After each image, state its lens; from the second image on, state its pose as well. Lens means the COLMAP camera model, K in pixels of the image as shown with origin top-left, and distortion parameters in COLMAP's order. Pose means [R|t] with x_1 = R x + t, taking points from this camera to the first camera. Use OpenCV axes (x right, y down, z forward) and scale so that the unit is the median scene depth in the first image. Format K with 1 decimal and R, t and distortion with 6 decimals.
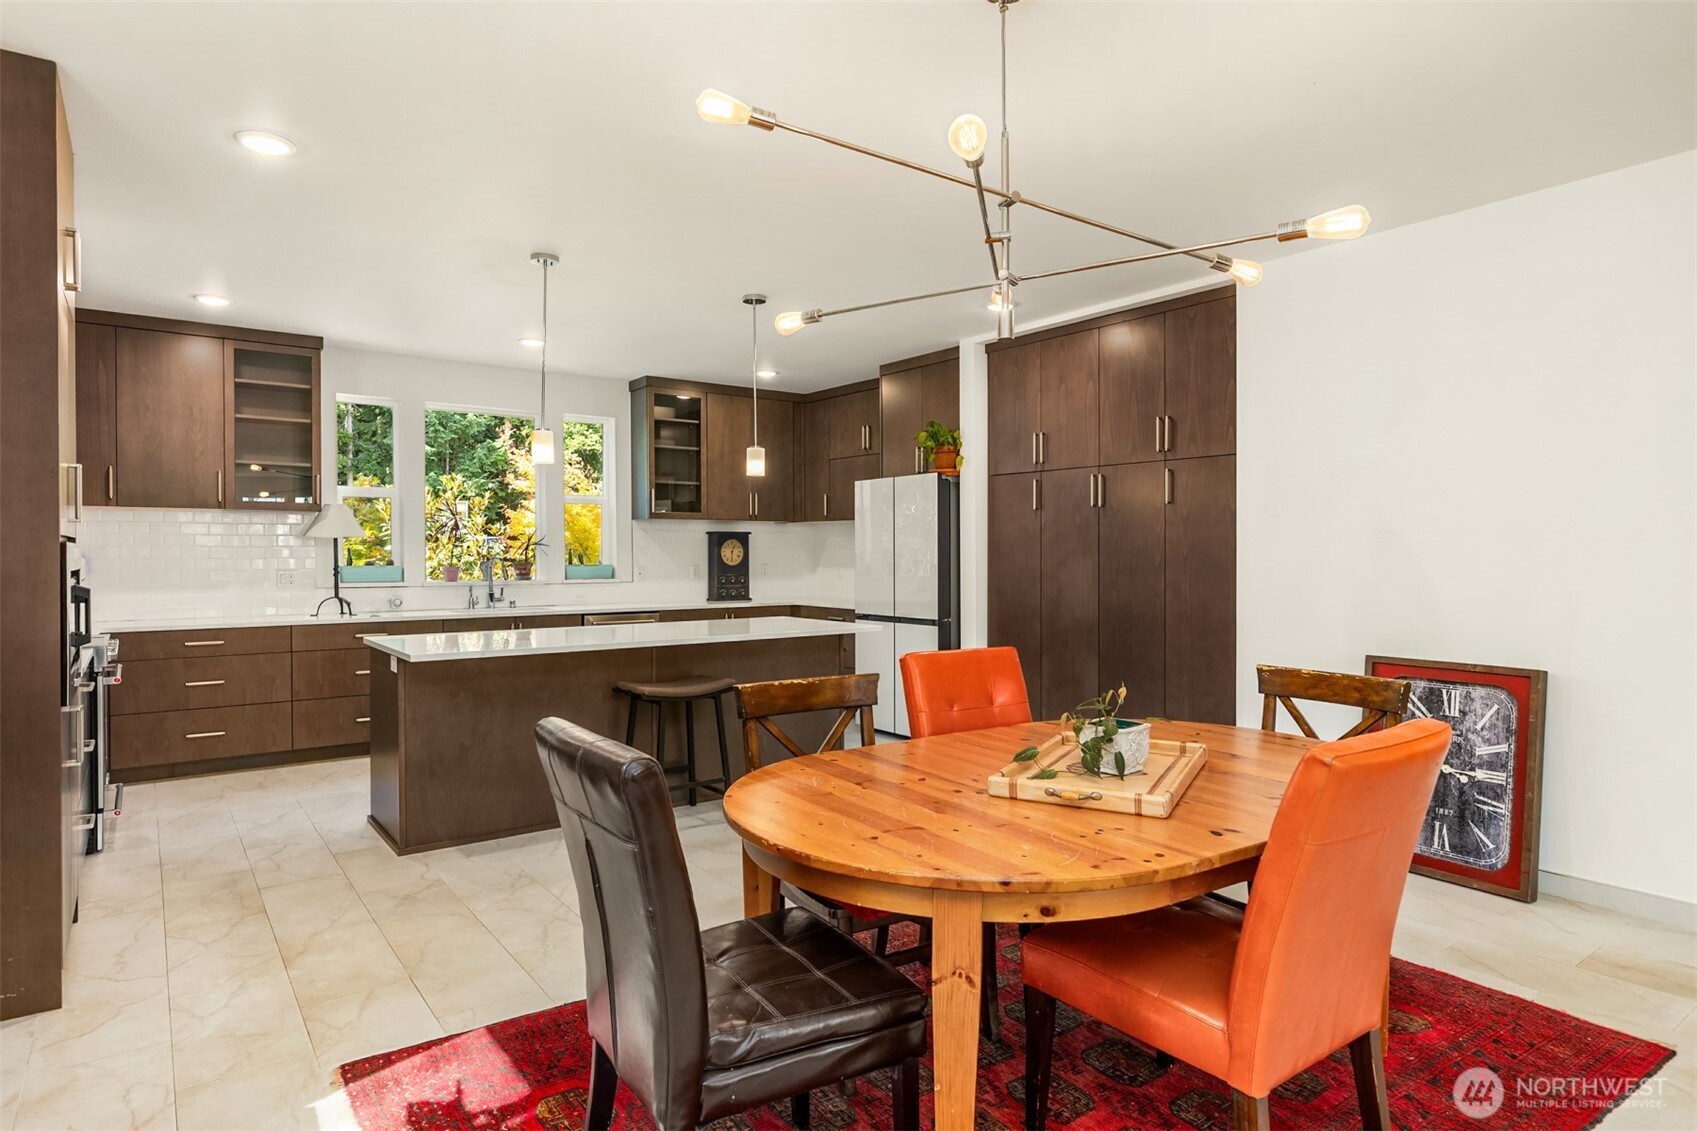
lens RADIAL K [[953.1, 0, 856.0], [0, 953.1, 557.4], [0, 0, 1]] dist [0.007419, -0.001667]
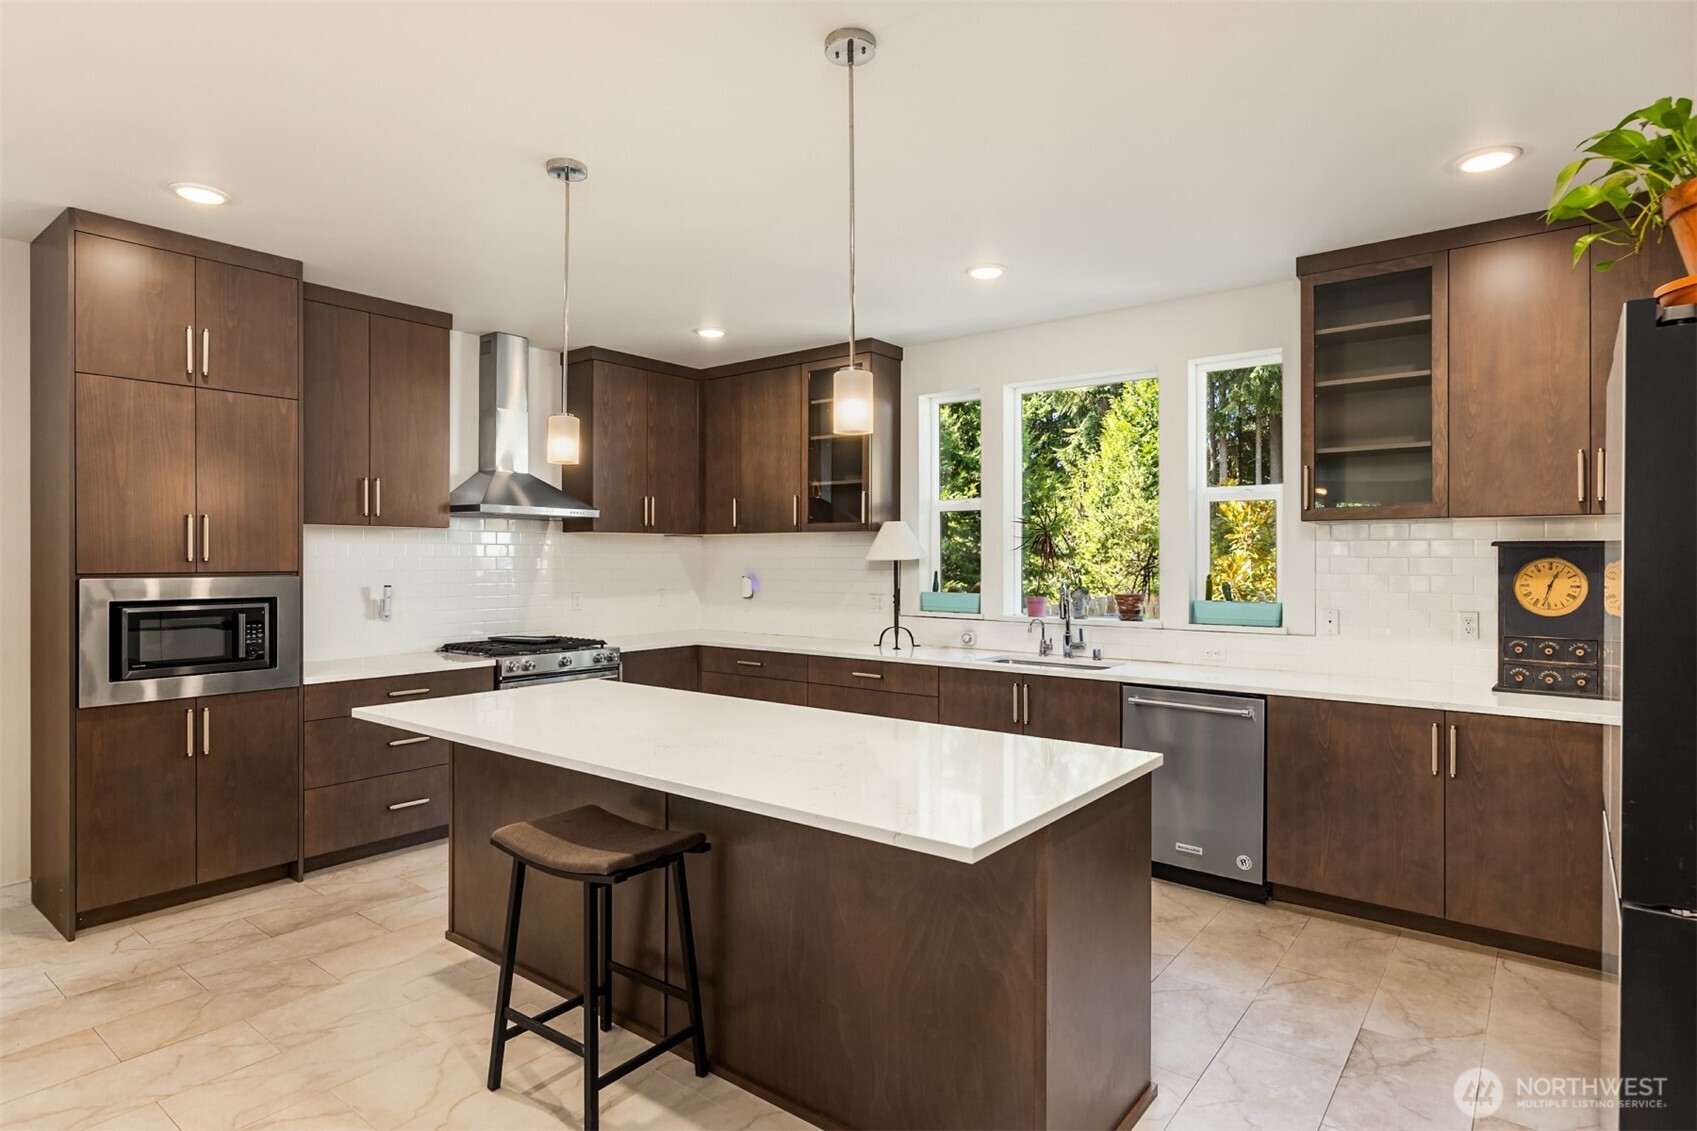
lens RADIAL K [[903.7, 0, 838.7], [0, 903.7, 569.0], [0, 0, 1]] dist [0.000574, 0.000389]
pose [[0.248160, 0.011451, -0.968652, 0.257810], [-0.007554, 0.999923, 0.009885, -0.020312], [0.968690, 0.004864, 0.248227, 0.743243]]
